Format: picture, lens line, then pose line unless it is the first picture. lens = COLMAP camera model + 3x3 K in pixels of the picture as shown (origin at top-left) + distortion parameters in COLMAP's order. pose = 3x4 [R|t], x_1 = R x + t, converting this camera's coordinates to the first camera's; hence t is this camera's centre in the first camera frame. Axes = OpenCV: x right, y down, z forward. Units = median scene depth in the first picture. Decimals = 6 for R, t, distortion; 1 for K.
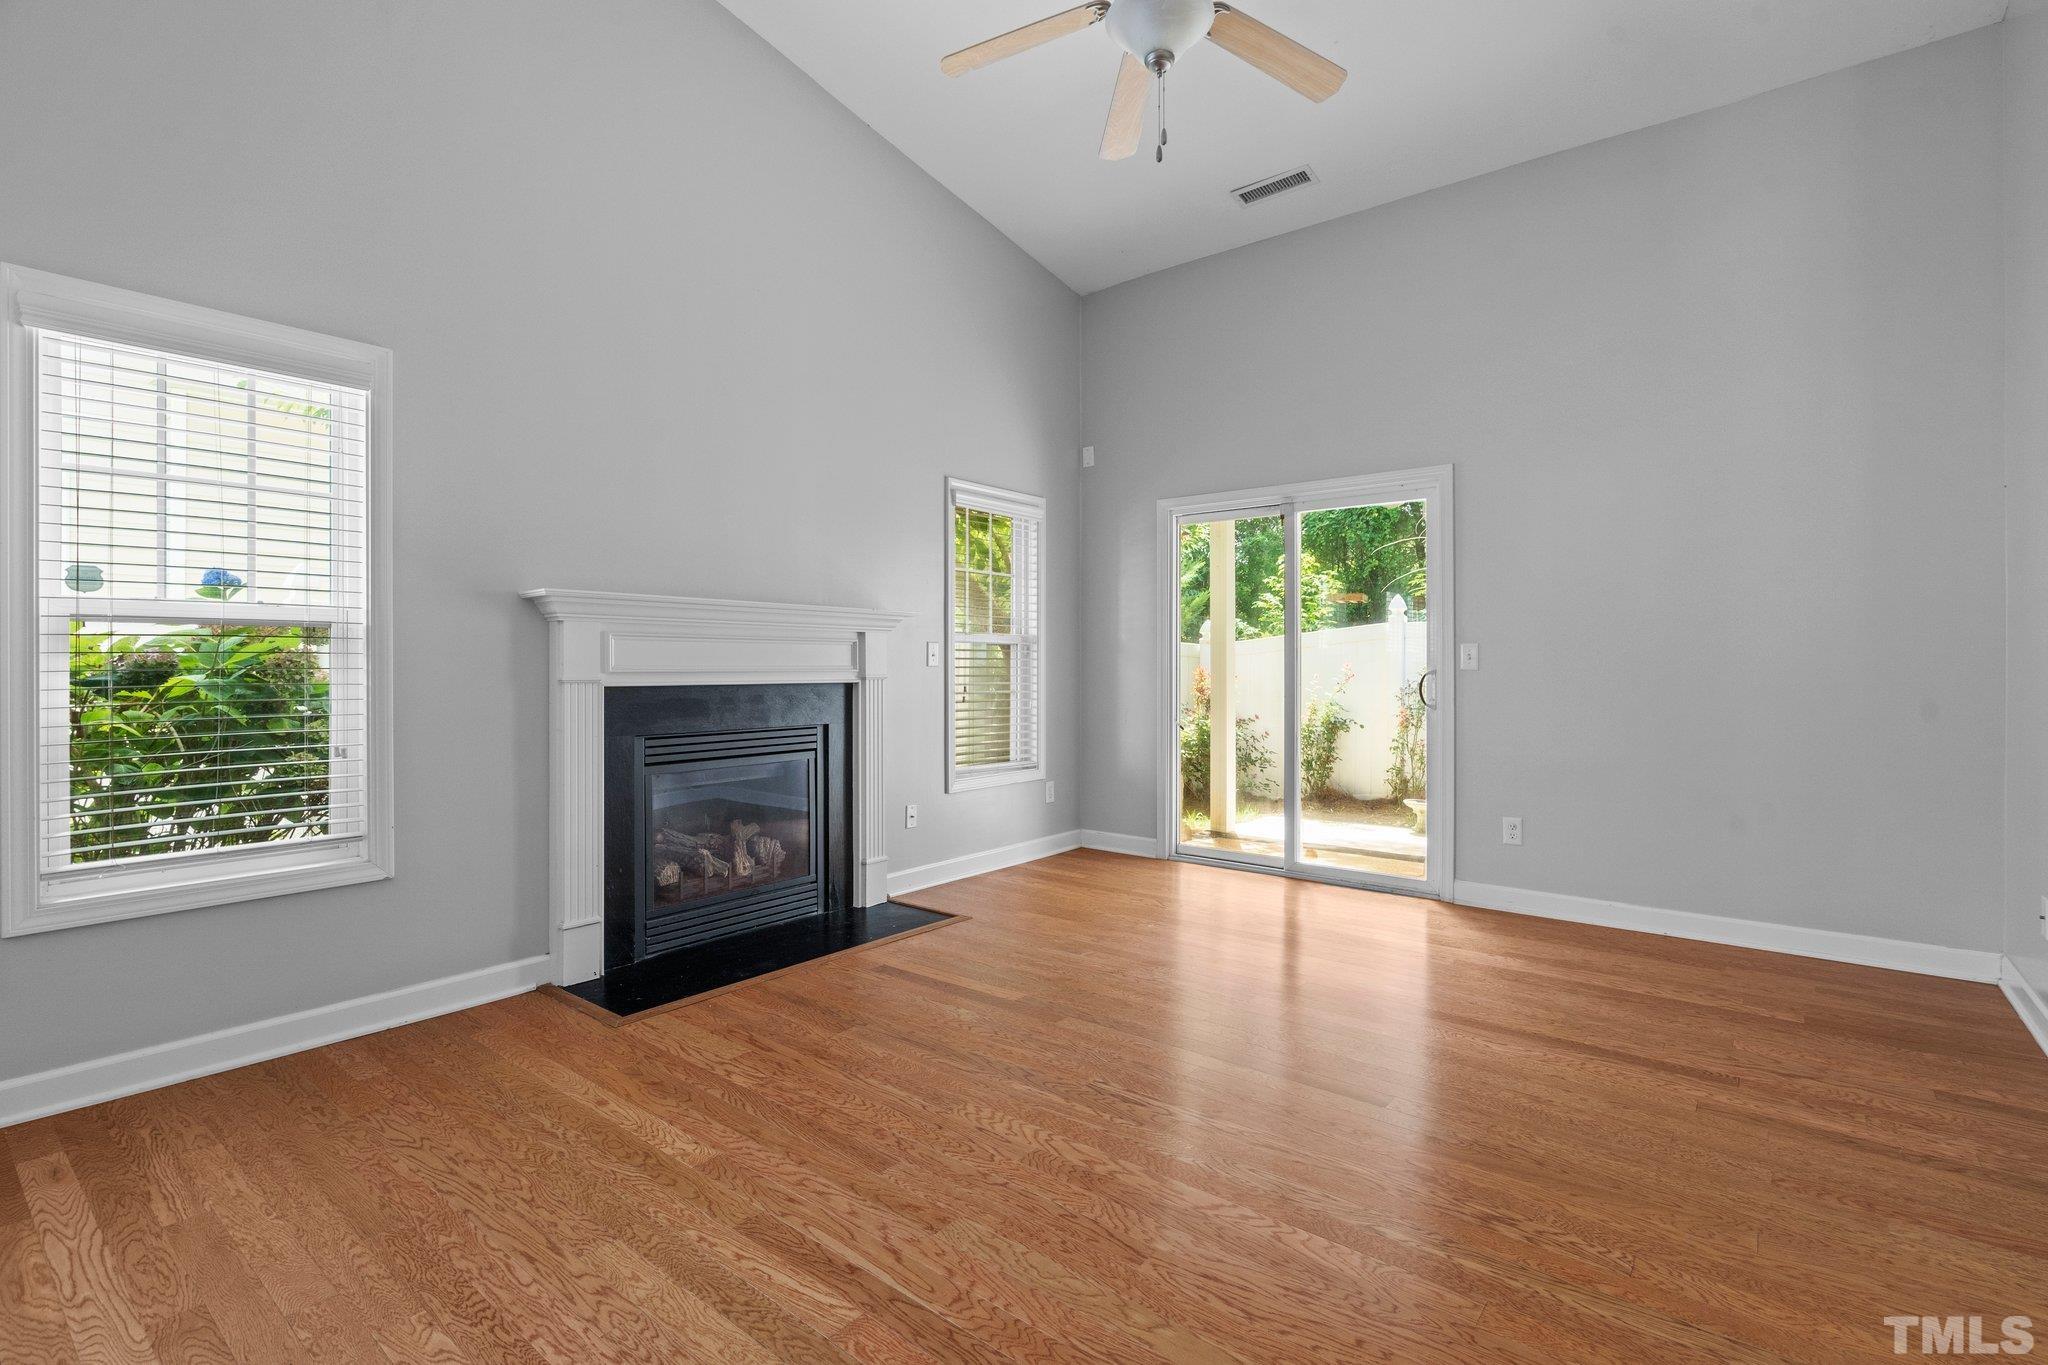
lens RADIAL K [[937.3, 0, 1026.2], [0, 937.3, 664.1], [0, 0, 1]] dist [-0.003411, -0.000616]
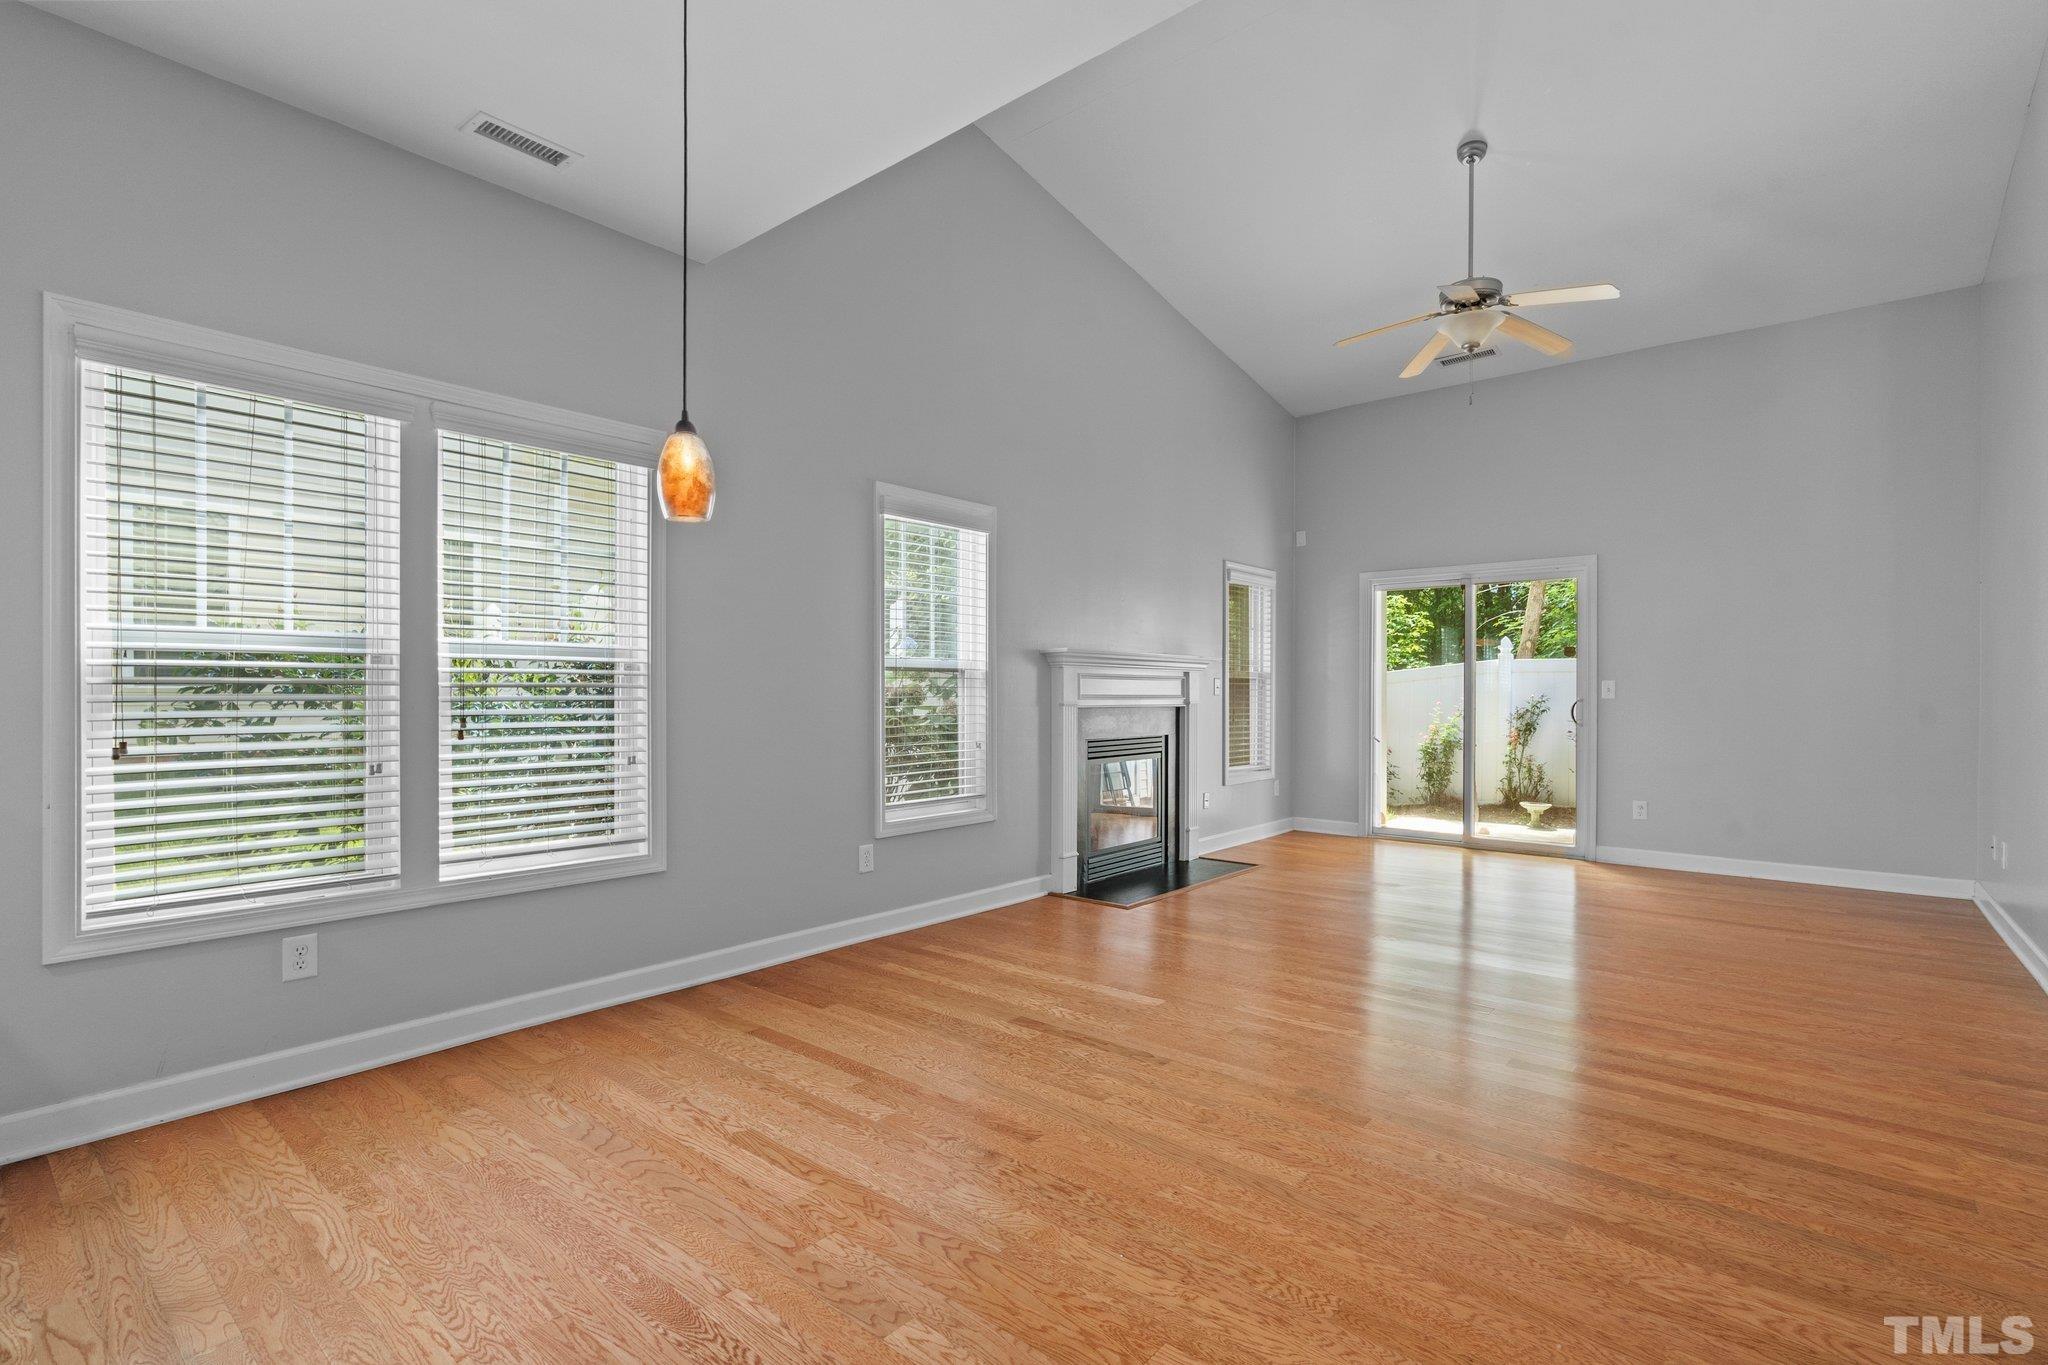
lens RADIAL K [[942.0, 0, 1023.3], [0, 942.0, 696.0], [0, 0, 1]] dist [-0.002059, 0.000075]
pose [[0.999703, 0.002445, -0.024265, -0.408856], [-0.002341, 0.999988, 0.004319, -0.002220], [0.024275, -0.004261, 0.999696, -0.487735]]
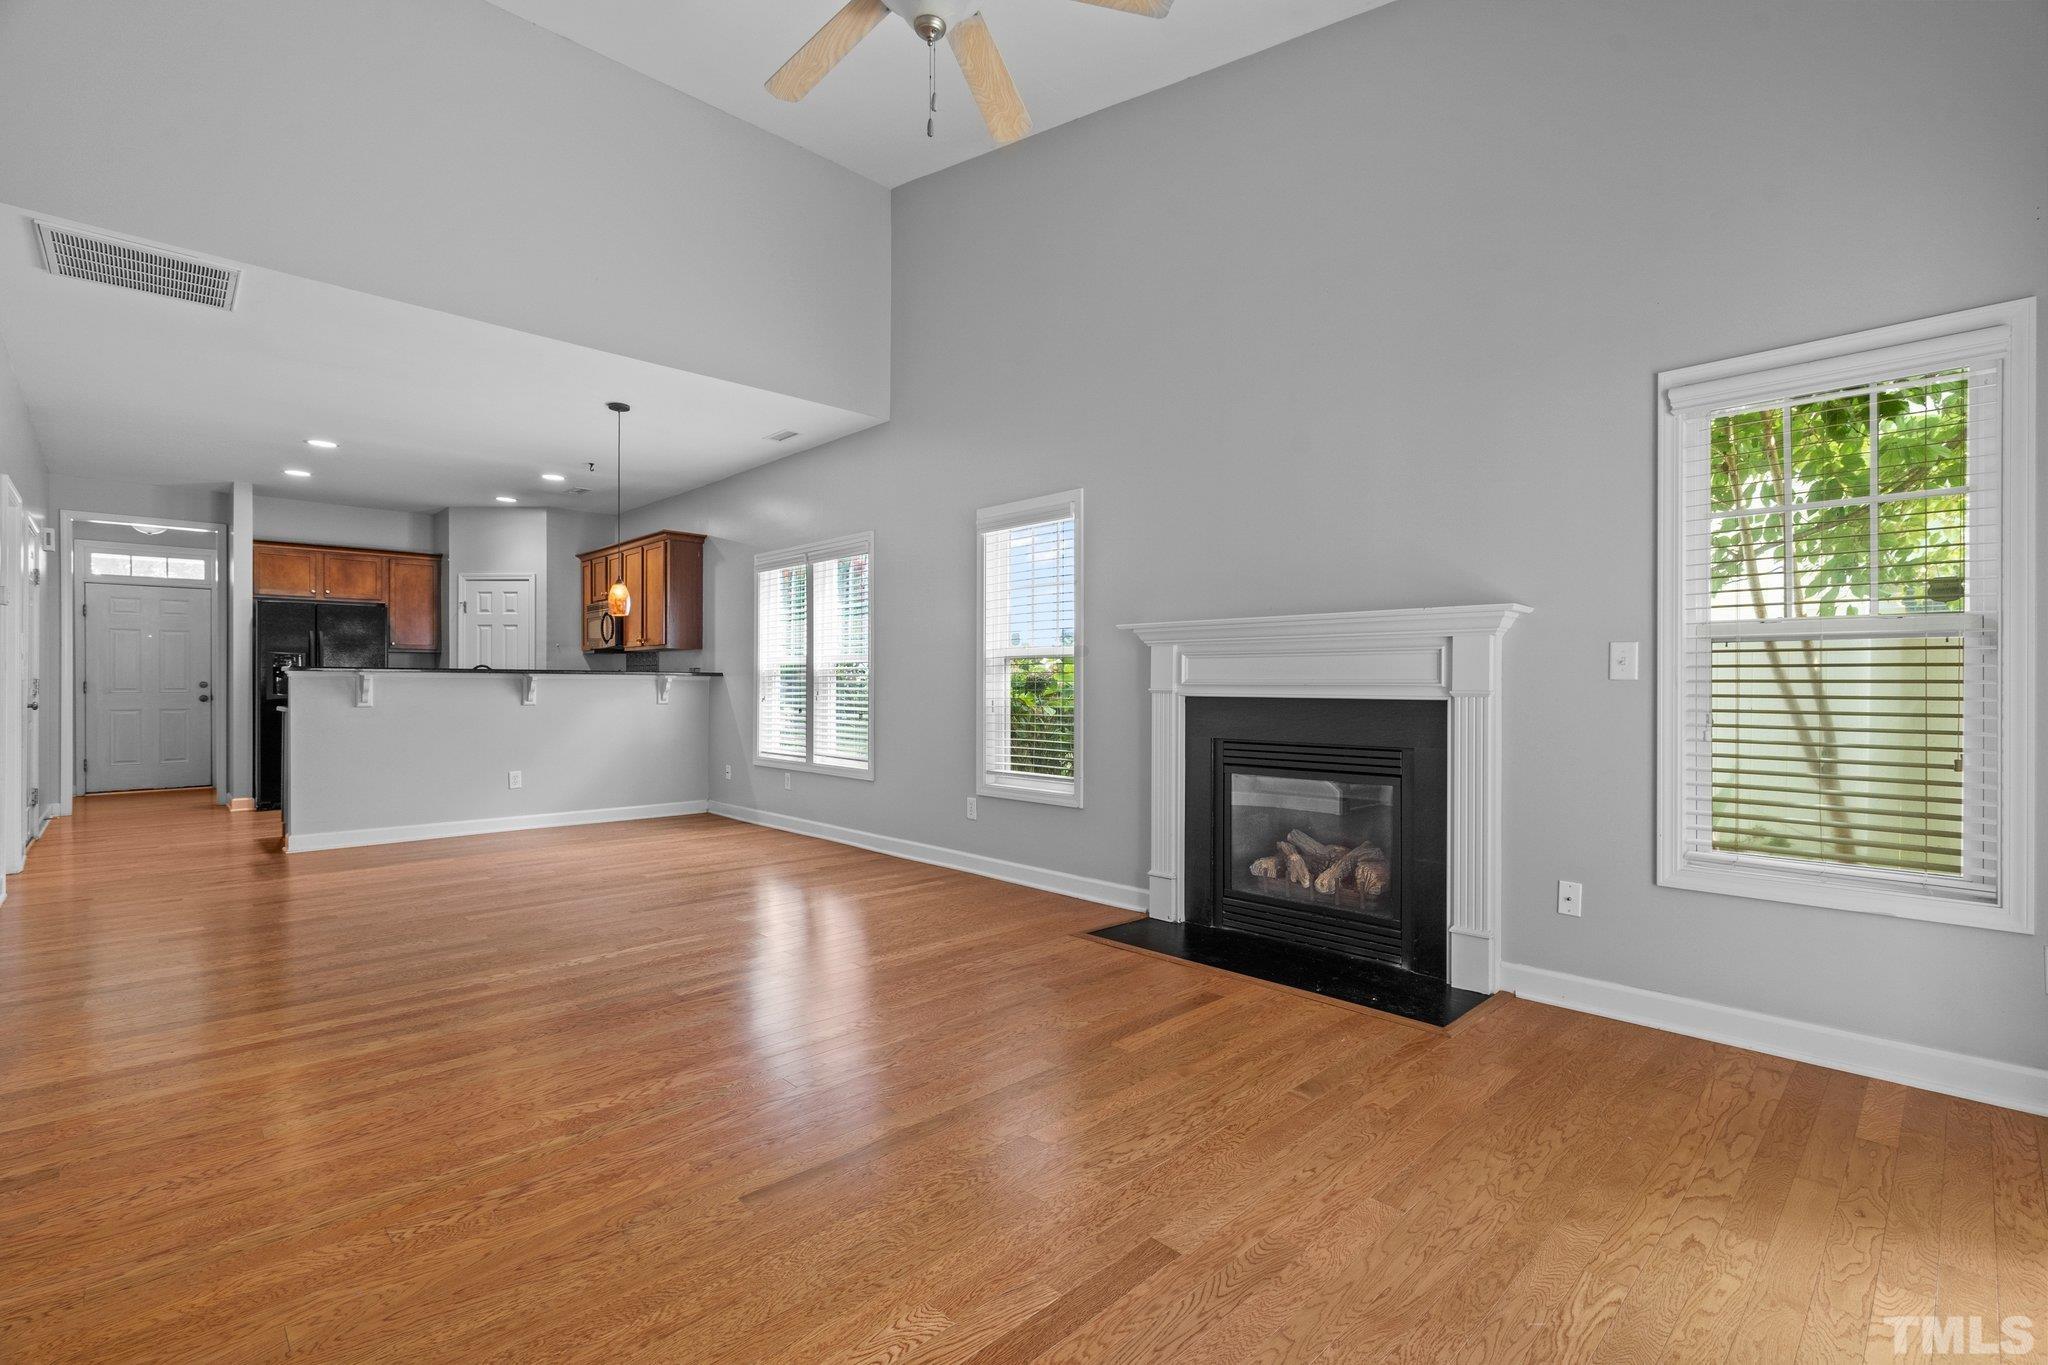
lens RADIAL K [[934.9, 0, 1031.8], [0, 934.9, 681.2], [0, 0, 1]] dist [-0.001706, 0.000498]
pose [[-0.125875, -0.001115, -0.992046, 0.675297], [0.000486, 0.999999, -0.001186, 0.004430], [0.992046, -0.000631, -0.125874, 0.778477]]
